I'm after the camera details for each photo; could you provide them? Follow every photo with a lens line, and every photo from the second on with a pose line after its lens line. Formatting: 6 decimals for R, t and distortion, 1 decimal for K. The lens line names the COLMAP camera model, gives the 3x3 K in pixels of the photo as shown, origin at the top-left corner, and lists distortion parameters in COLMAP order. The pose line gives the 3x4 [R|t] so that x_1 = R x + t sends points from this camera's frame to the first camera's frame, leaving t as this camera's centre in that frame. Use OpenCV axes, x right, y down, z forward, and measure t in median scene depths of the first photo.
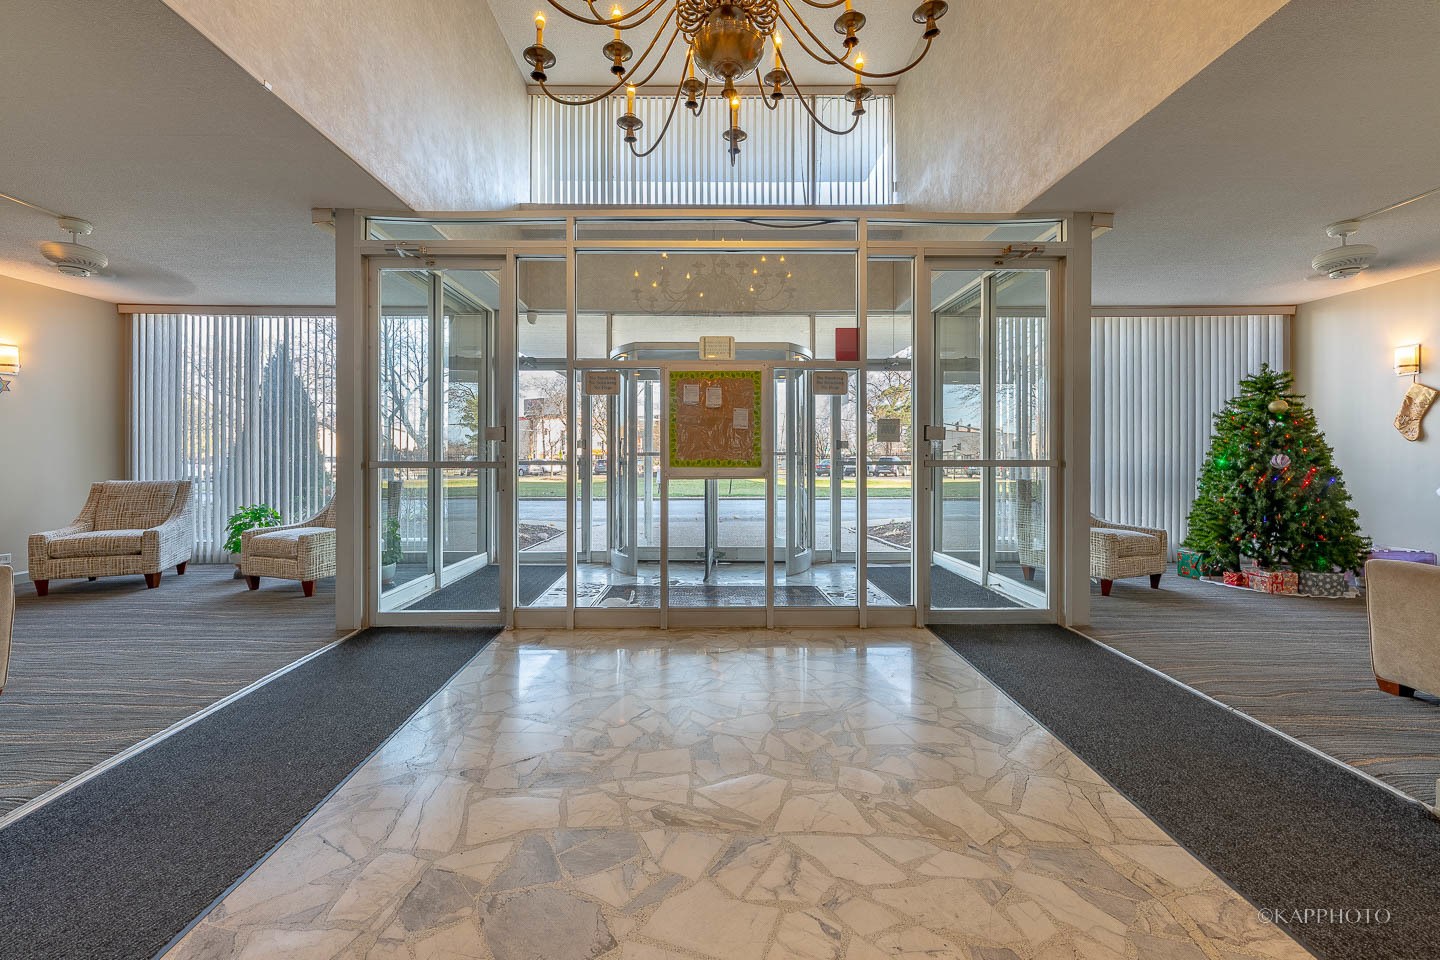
lens RADIAL K [[638.9, 0, 758.8], [0, 638.9, 461.6], [0, 0, 1]] dist [0.000148, -0.004444]
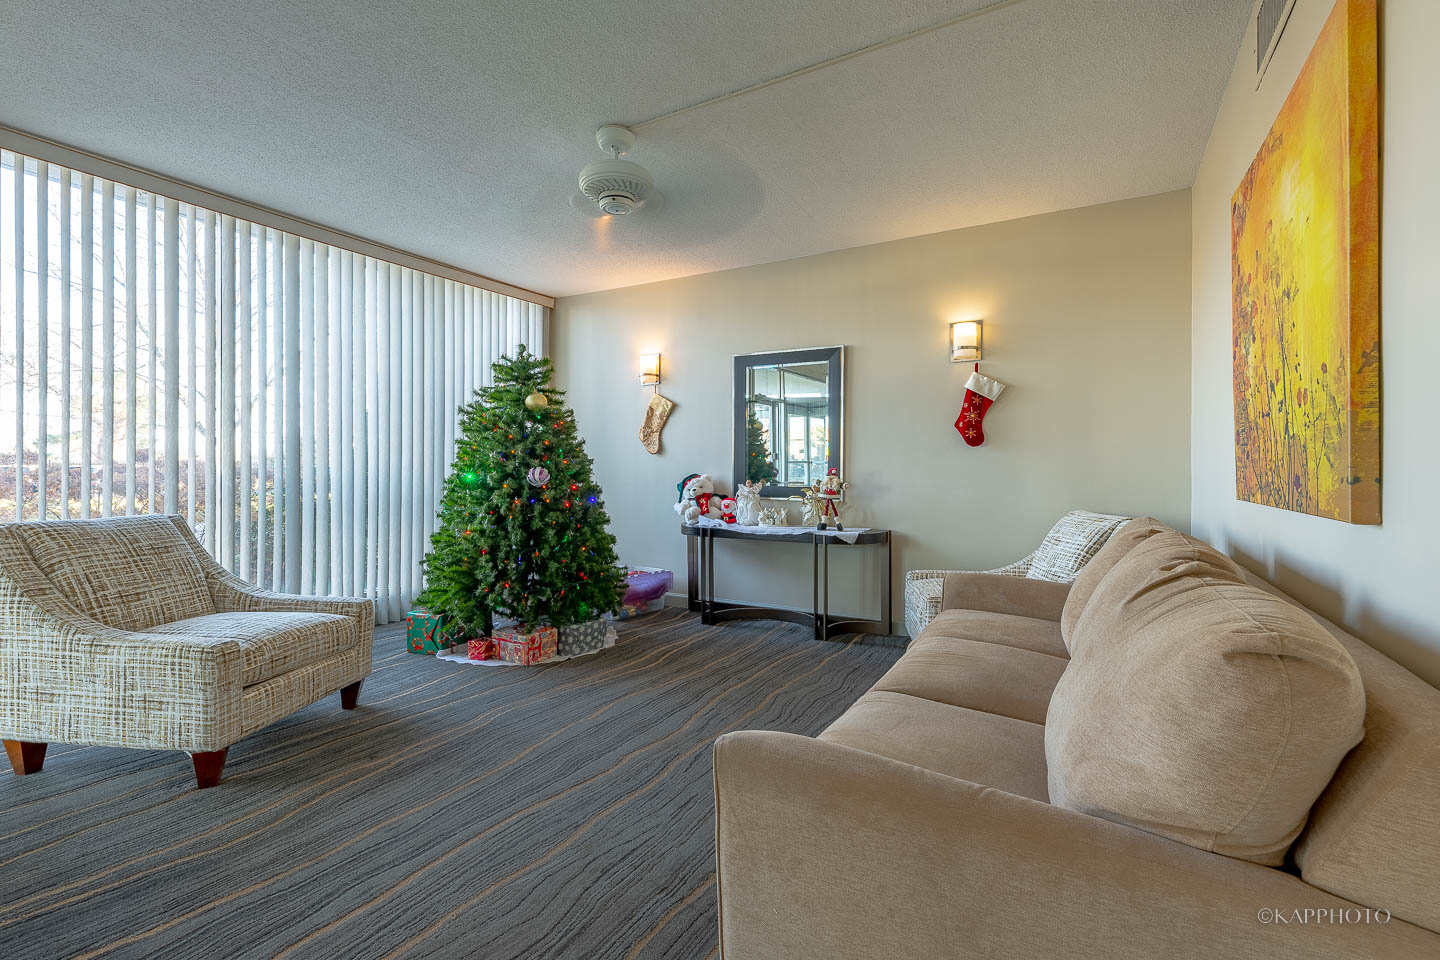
lens RADIAL K [[638.9, 0, 758.8], [0, 638.9, 461.6], [0, 0, 1]] dist [0.000148, -0.004444]
pose [[0.527224, 0.014835, 0.849597, 0.322248], [0.001242, 0.999833, -0.018229, -0.003782], [-0.849726, 0.010666, 0.527117, 0.391426]]
